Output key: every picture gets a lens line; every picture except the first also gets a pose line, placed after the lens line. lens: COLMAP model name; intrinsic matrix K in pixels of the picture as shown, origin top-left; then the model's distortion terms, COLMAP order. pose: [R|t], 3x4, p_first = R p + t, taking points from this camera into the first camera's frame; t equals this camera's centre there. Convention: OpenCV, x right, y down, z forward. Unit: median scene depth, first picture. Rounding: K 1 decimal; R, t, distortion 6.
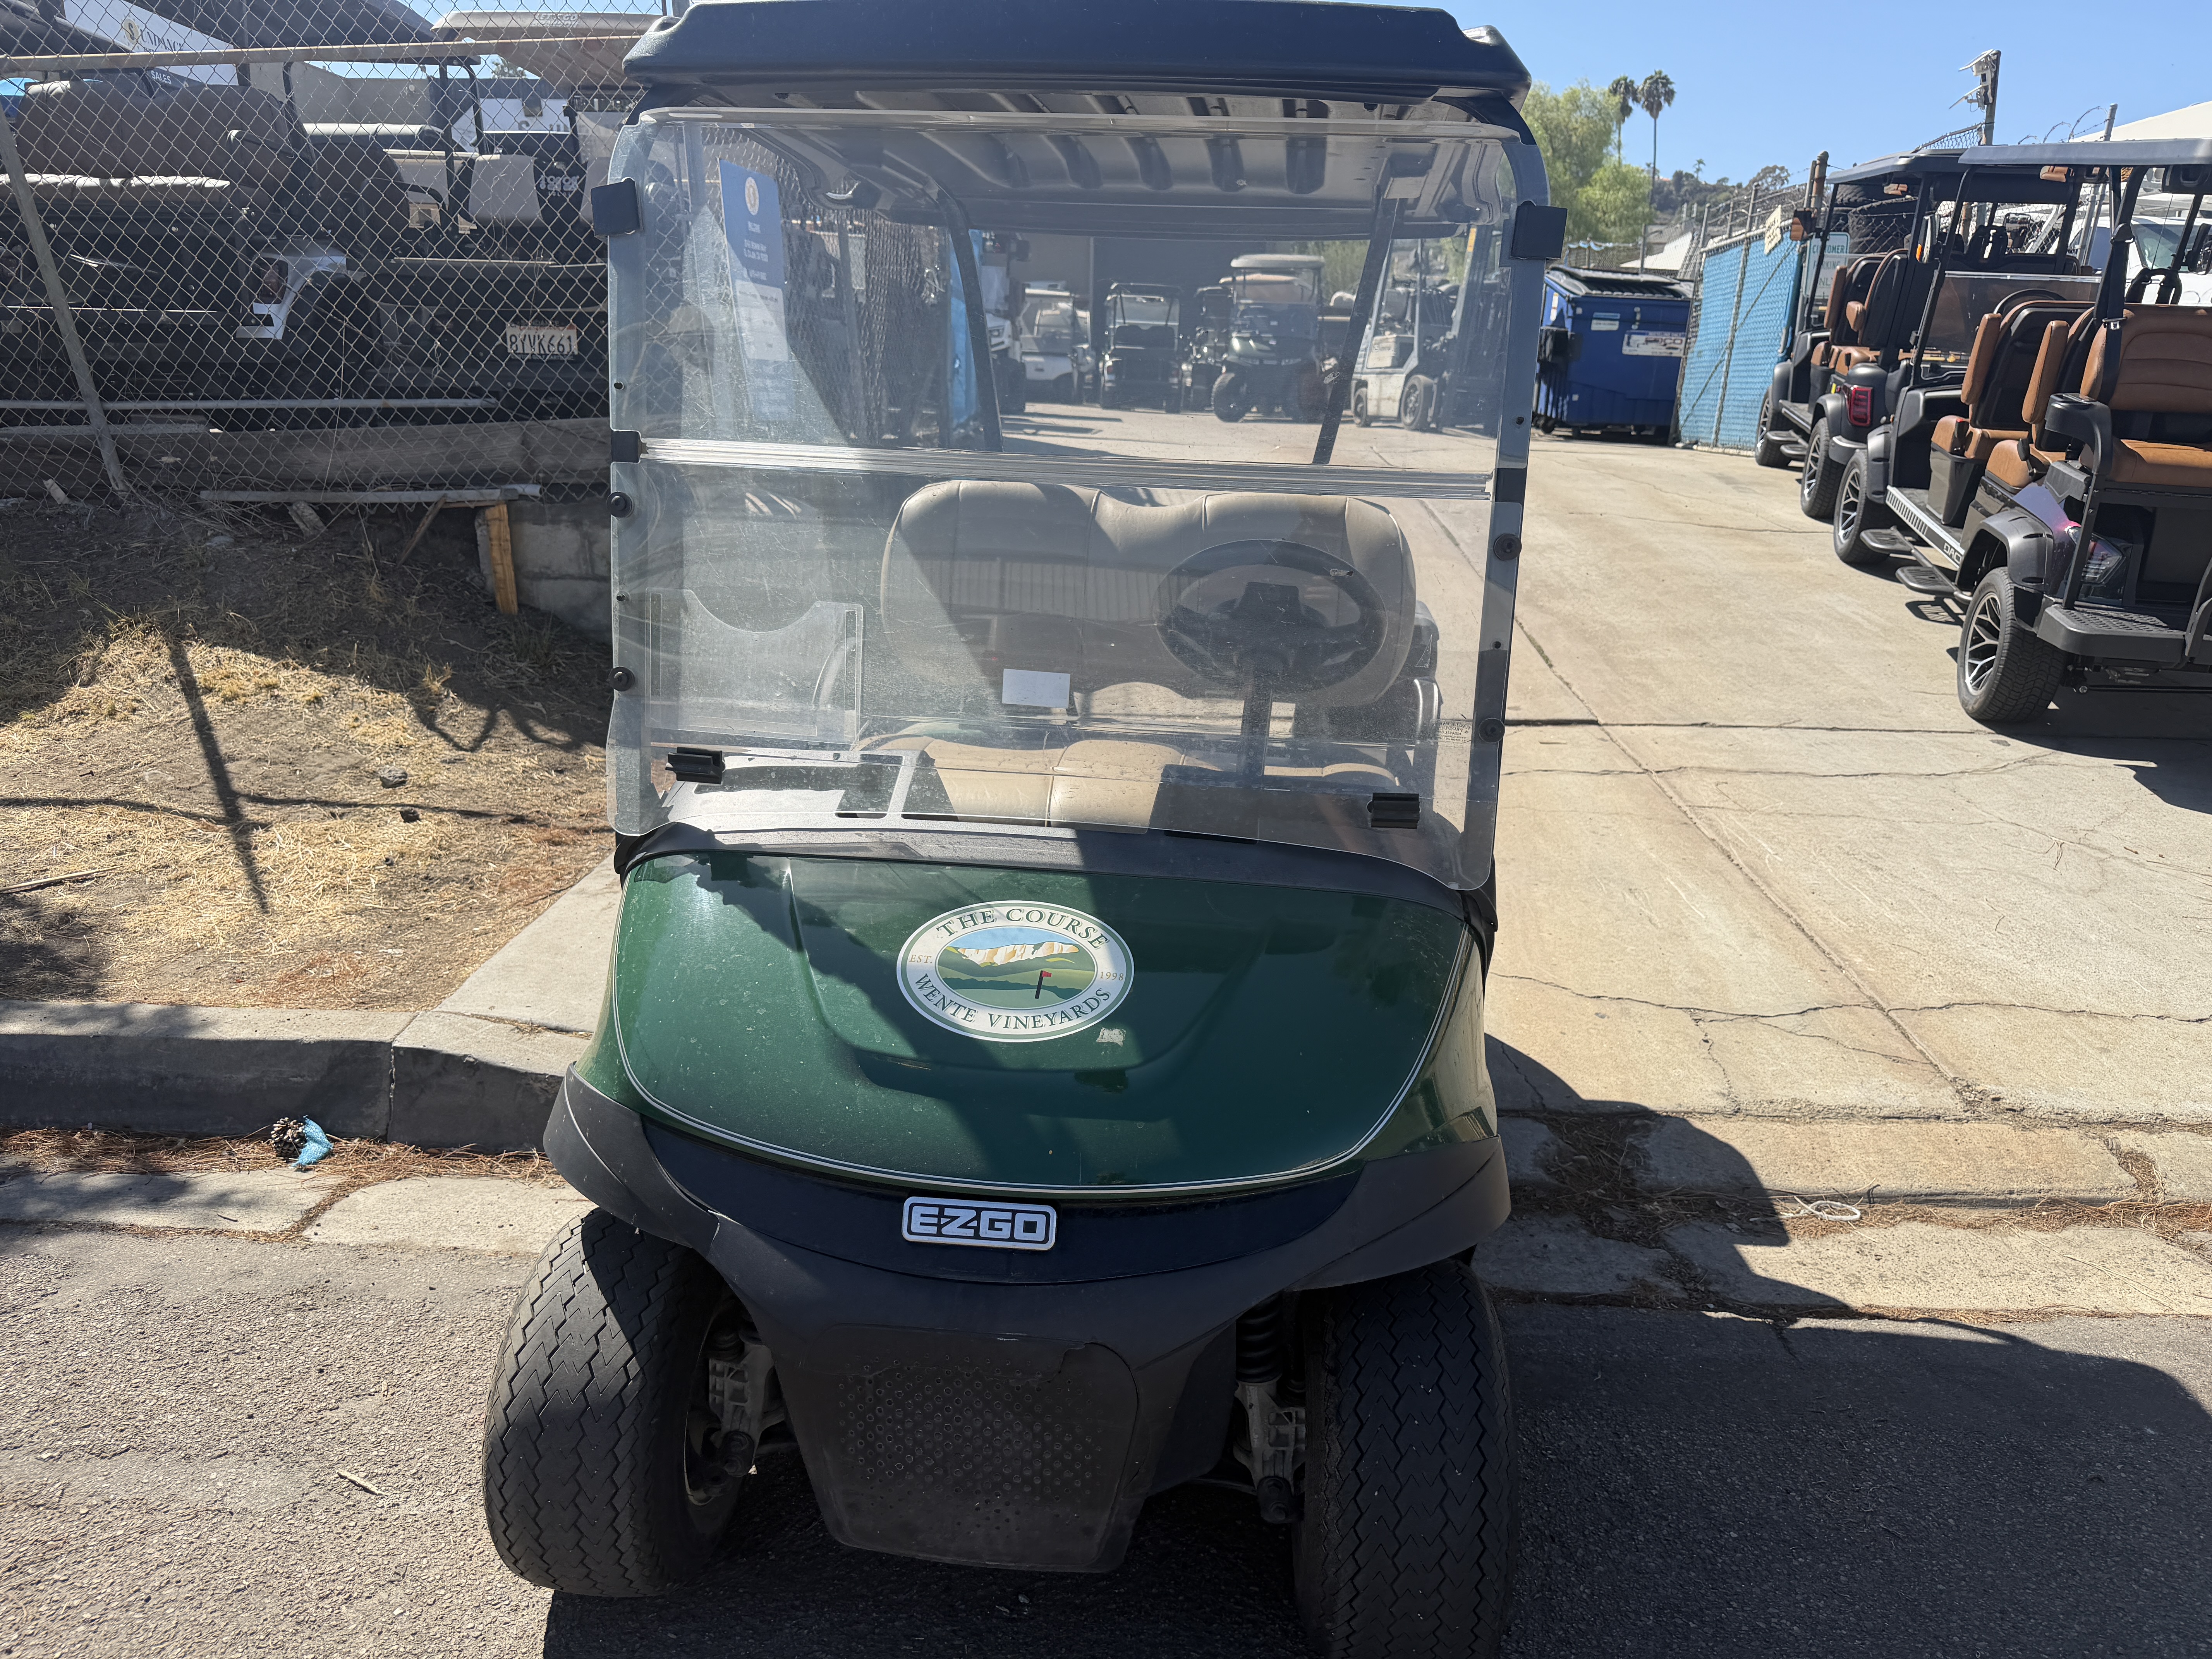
lens RADIAL K [[1597.4, 0, 1096.9], [0, 1597.4, 844.2], [0, 0, 1]] dist [-0.016378, -0.003501]
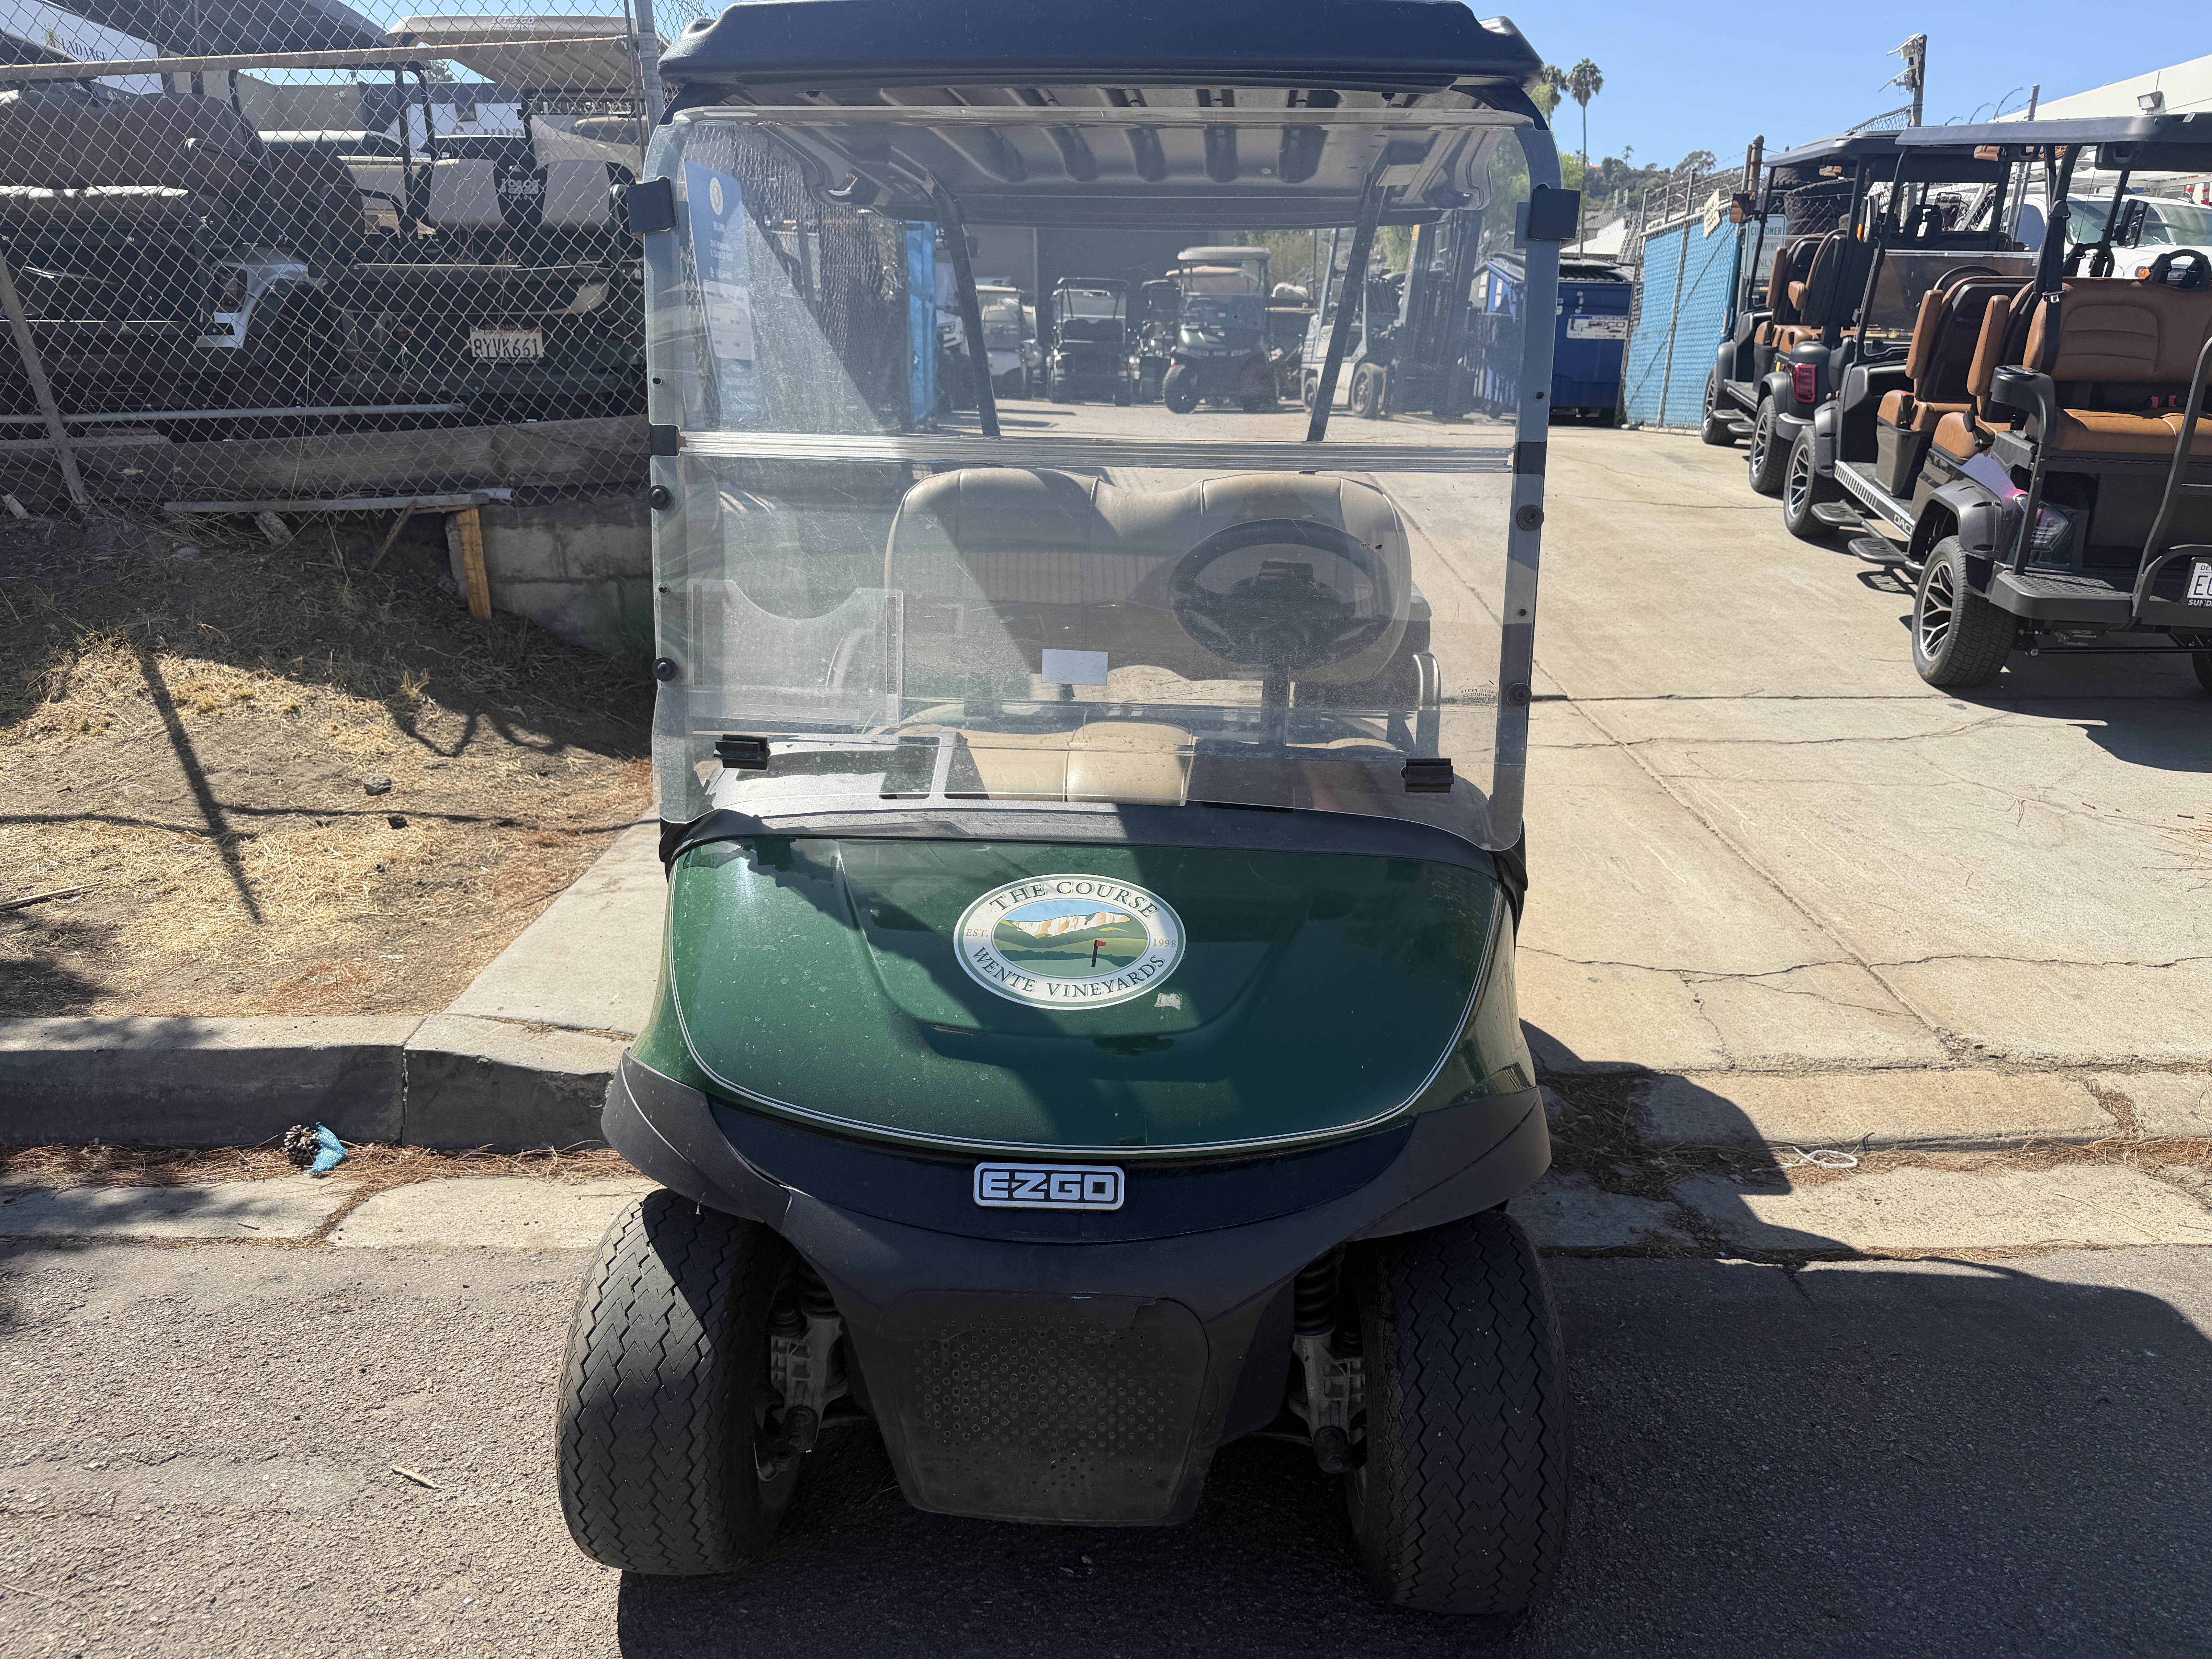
lens RADIAL K [[1596.2, 0, 1106.0], [0, 1596.2, 829.5], [0, 0, 1]] dist [-0.010955, -0.009921]
pose [[0.998922, -0.030309, 0.035147, -0.032544], [0.030507, 0.999521, -0.005131, 0.007114], [-0.034975, 0.006197, 0.999369, -0.014017]]
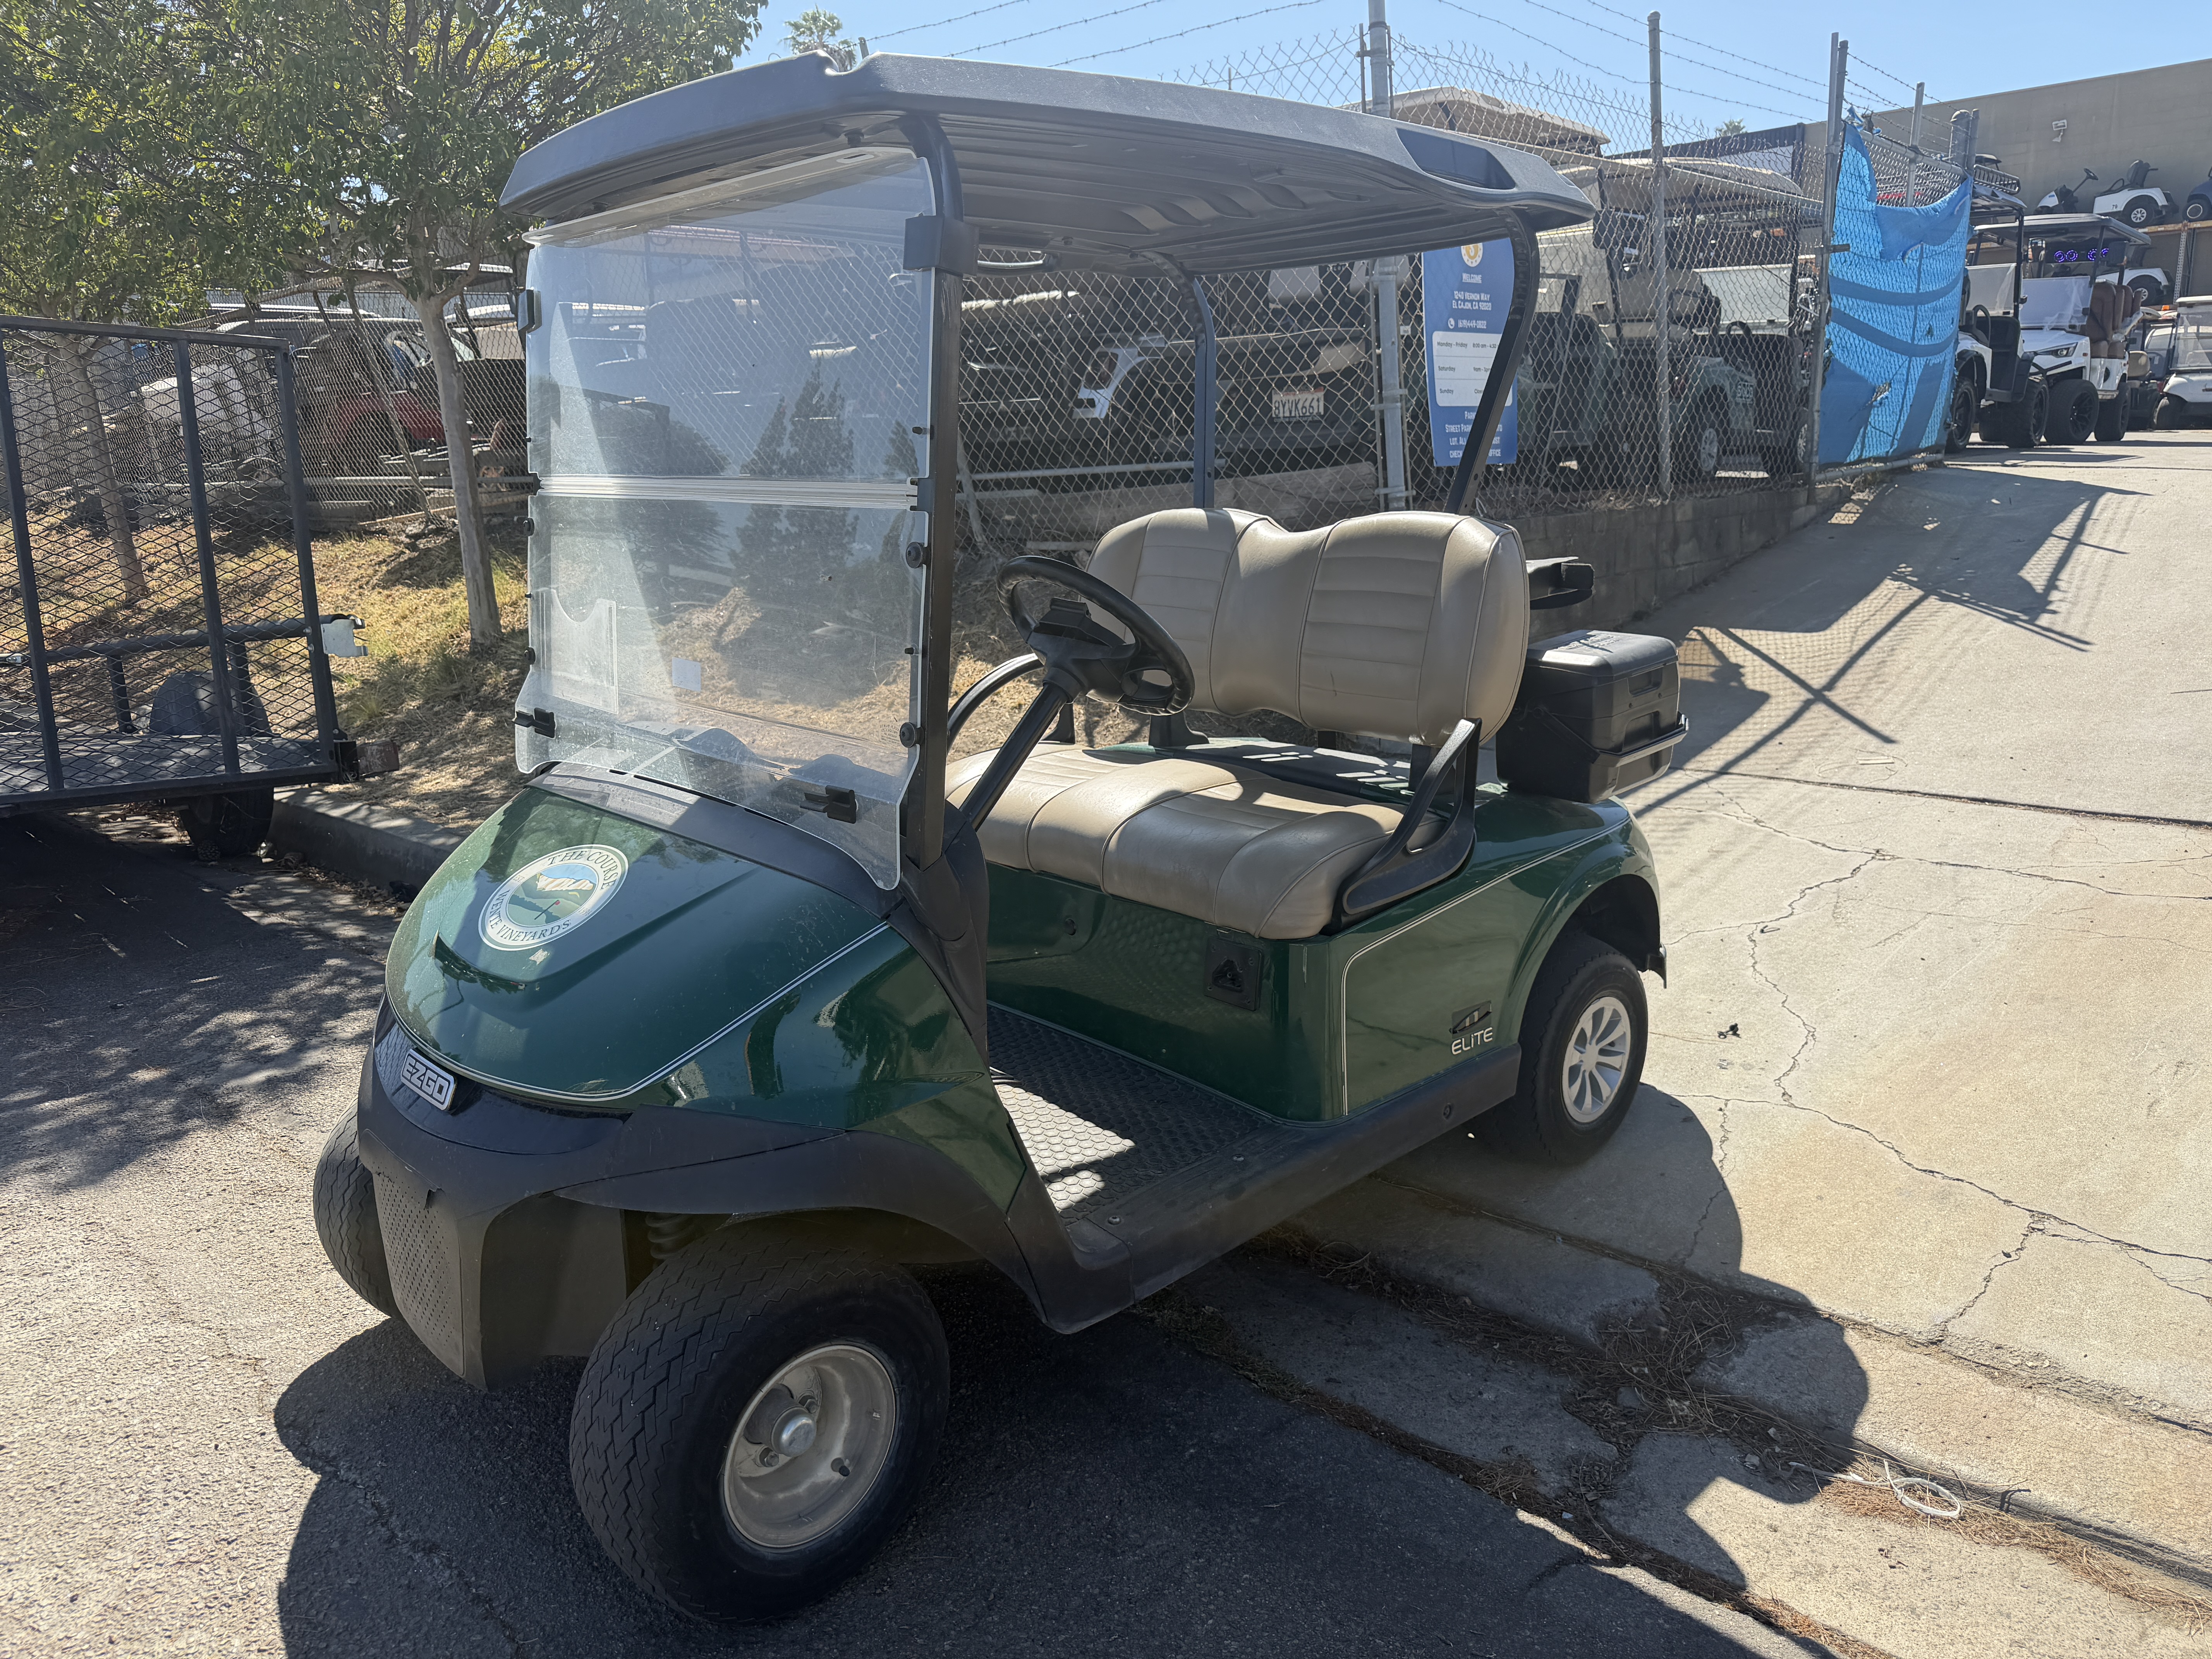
lens RADIAL K [[1535.3, 0, 1113.8], [0, 1535.3, 863.5], [0, 0, 1]] dist [0.114160, -0.166142]
pose [[0.752161, 0.122092, -0.647570, 0.546765], [-0.133998, 0.990493, 0.031106, -0.022202], [0.645211, 0.063376, 0.761371, 0.189174]]
